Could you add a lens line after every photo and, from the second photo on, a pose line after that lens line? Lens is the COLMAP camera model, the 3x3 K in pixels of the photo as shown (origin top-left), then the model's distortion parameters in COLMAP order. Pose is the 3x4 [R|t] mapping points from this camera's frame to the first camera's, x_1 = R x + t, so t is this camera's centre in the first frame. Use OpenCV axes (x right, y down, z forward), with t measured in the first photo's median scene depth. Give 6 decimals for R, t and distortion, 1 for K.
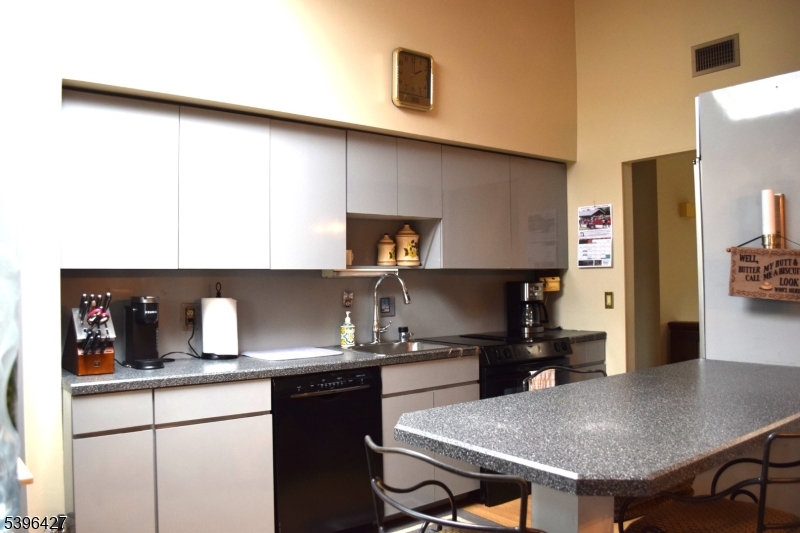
lens RADIAL K [[632.6, 0, 397.5], [0, 632.6, 266.3], [0, 0, 1]] dist [-0.078203, -0.004597]
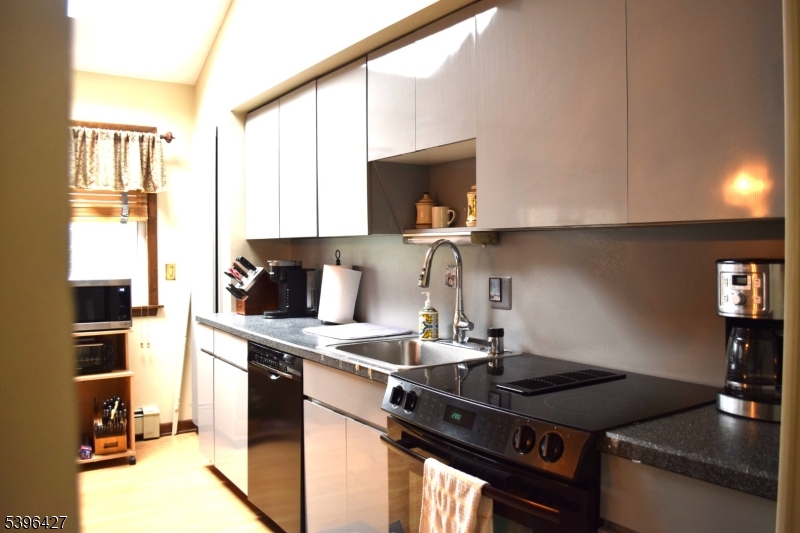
lens RADIAL K [[632.6, 0, 399.3], [0, 632.6, 266.6], [0, 0, 1]] dist [-0.078203, -0.004597]
pose [[-0.067099, 0.038593, -0.997000, 0.688312], [0.025049, 0.999002, 0.036985, 0.015511], [0.997432, -0.022492, -0.067999, 1.080930]]
